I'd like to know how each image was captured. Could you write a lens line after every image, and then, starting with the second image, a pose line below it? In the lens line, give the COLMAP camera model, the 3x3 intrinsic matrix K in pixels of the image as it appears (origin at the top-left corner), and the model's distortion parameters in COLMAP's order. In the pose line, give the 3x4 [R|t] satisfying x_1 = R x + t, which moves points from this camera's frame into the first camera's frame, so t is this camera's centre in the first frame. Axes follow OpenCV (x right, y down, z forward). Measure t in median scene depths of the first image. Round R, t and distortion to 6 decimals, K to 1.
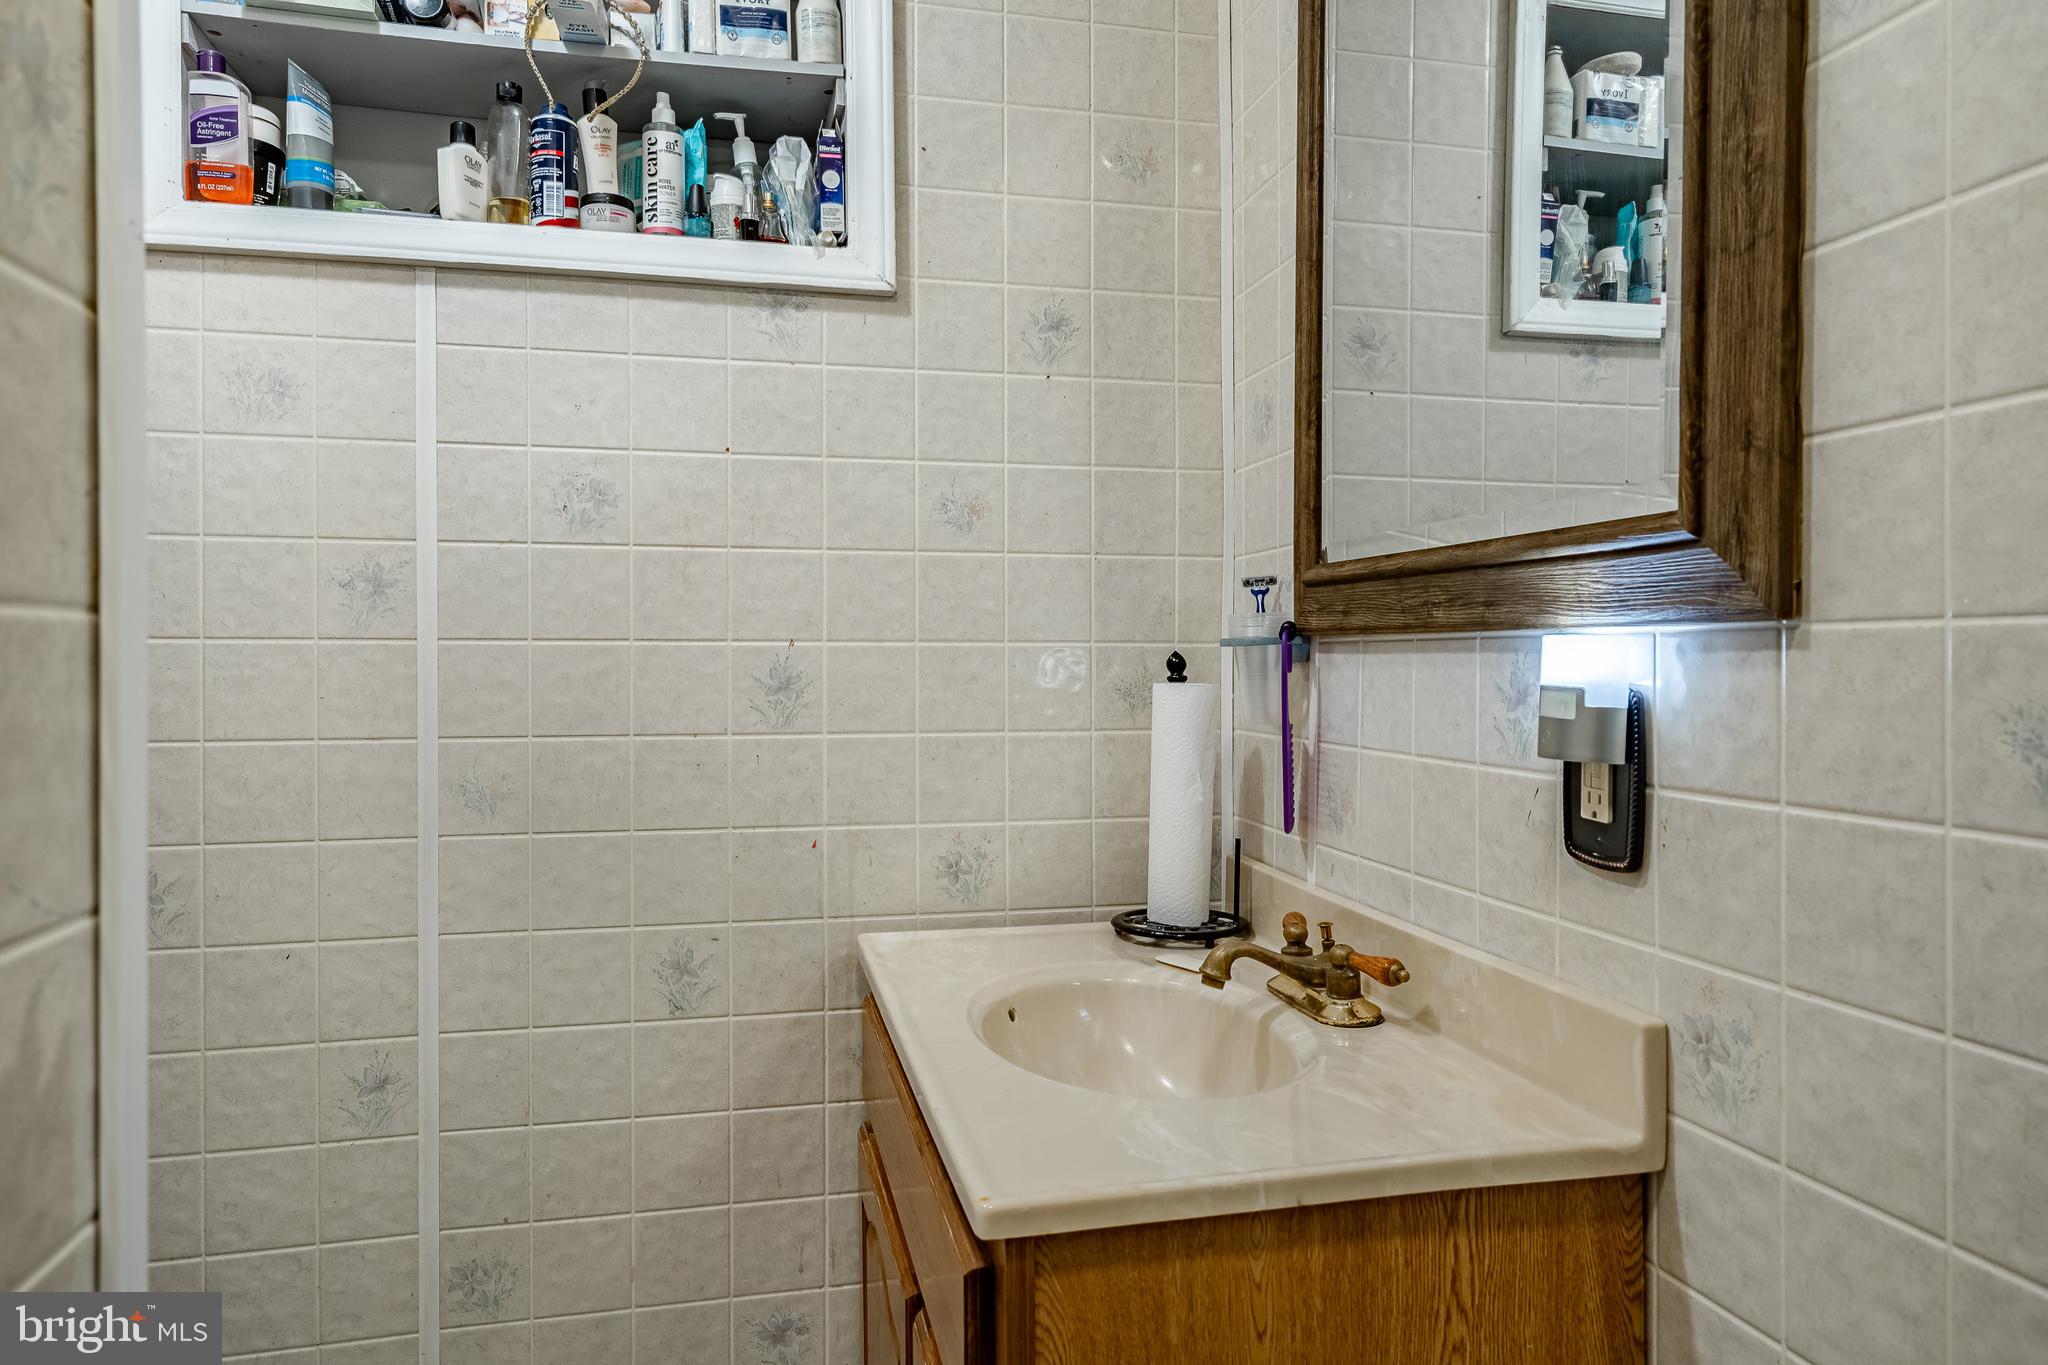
lens RADIAL K [[1337.4, 0, 1038.6], [0, 1337.4, 688.7], [0, 0, 1]] dist [0.018207, -0.005086]
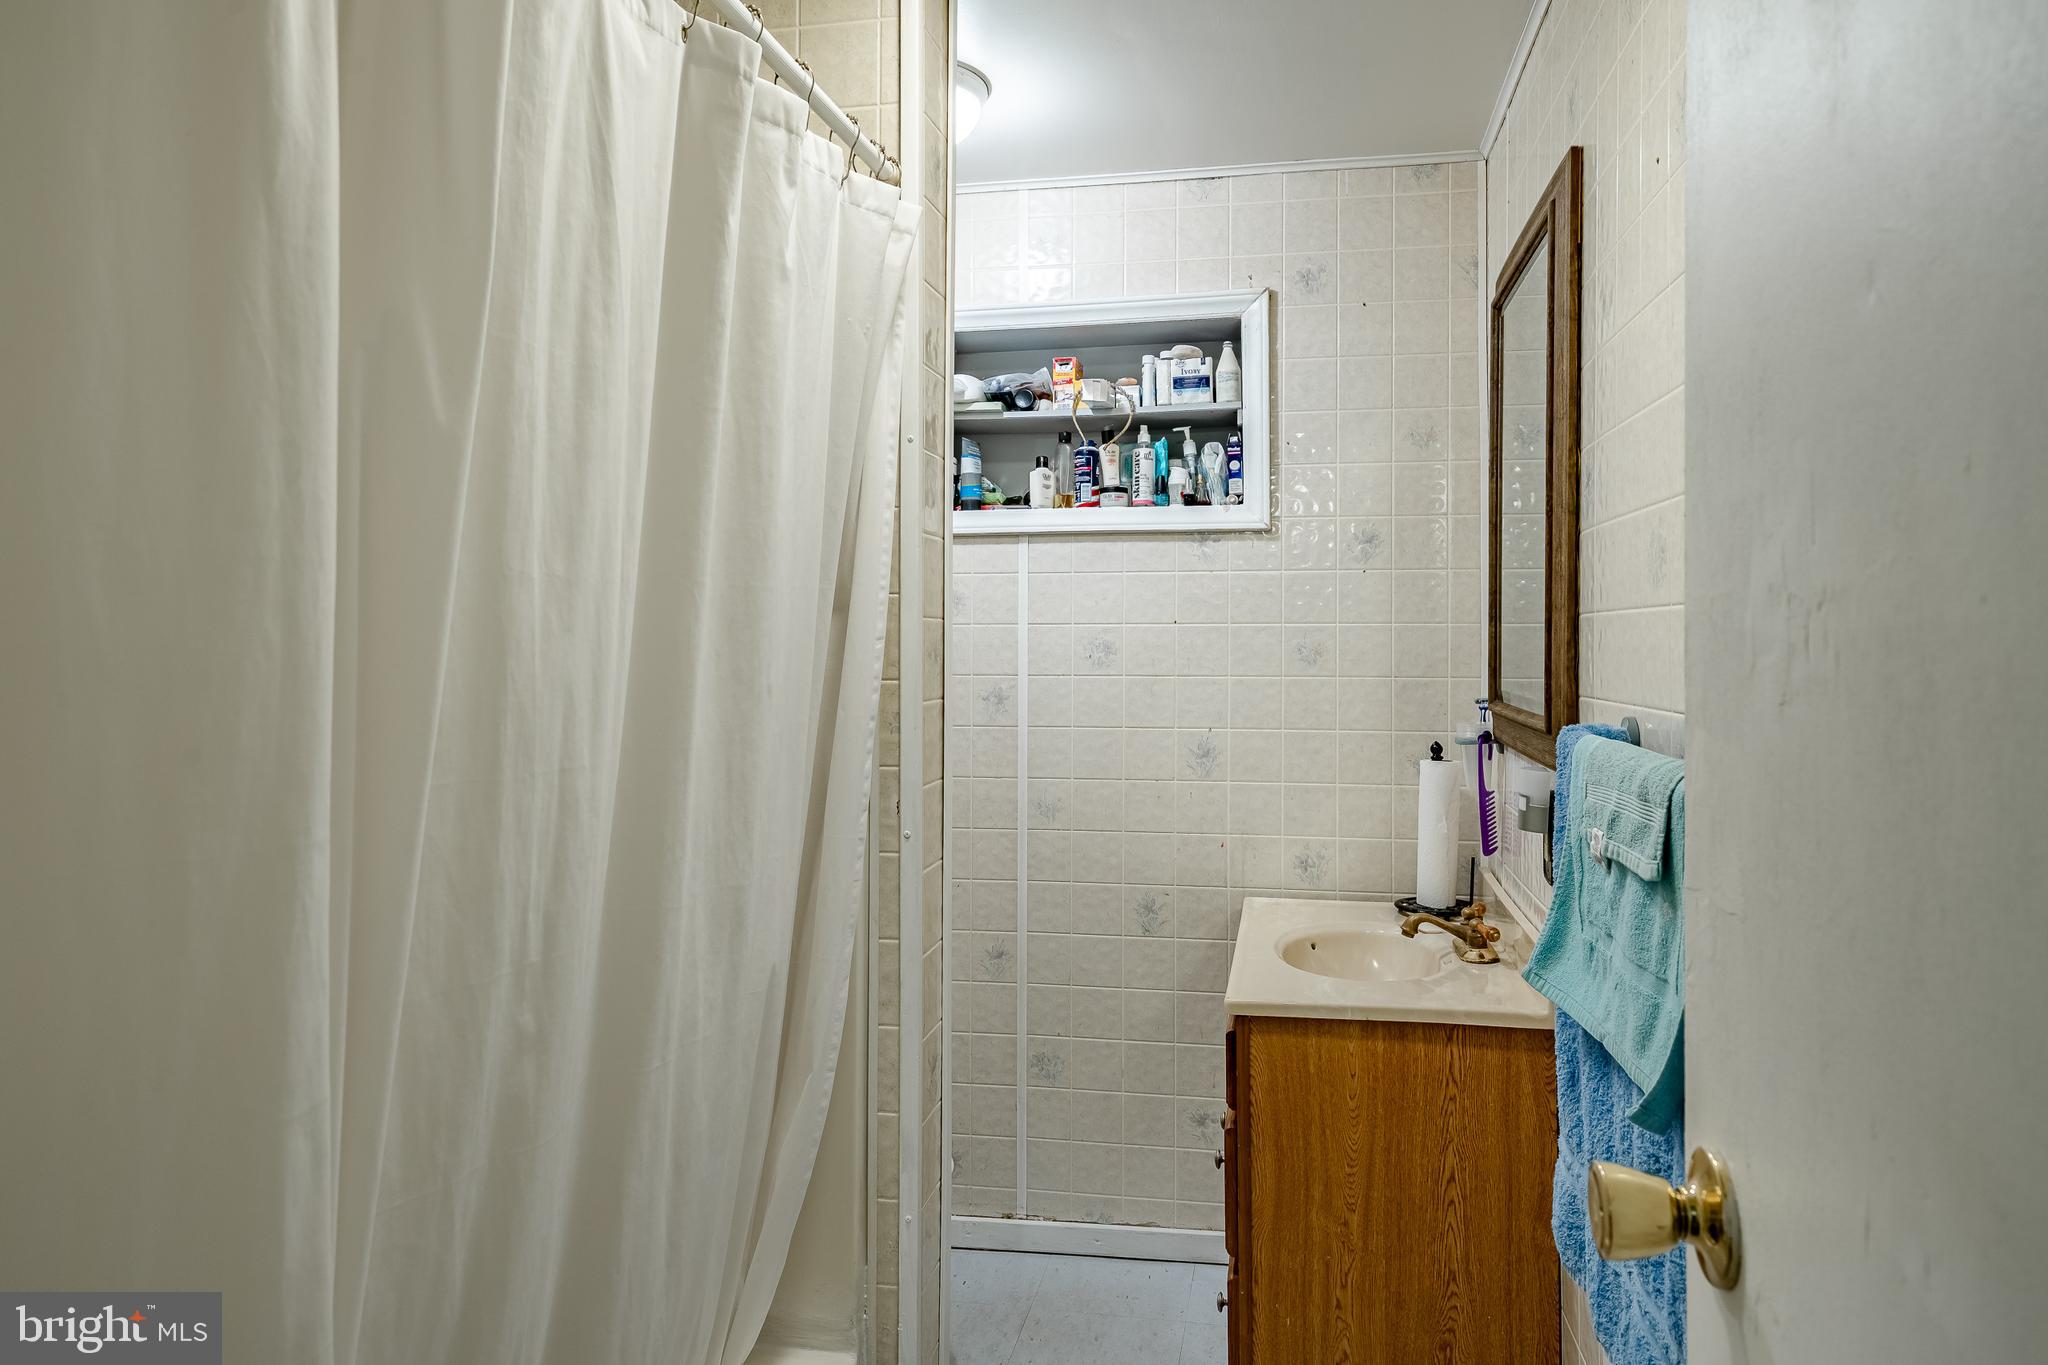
lens RADIAL K [[1337.4, 0, 1038.6], [0, 1337.4, 688.7], [0, 0, 1]] dist [0.018207, -0.005086]
pose [[0.914640, 0.012051, -0.404089, 0.326801], [-0.007421, 0.999888, 0.013022, -0.111770], [0.404201, -0.008912, 0.914627, -0.716197]]
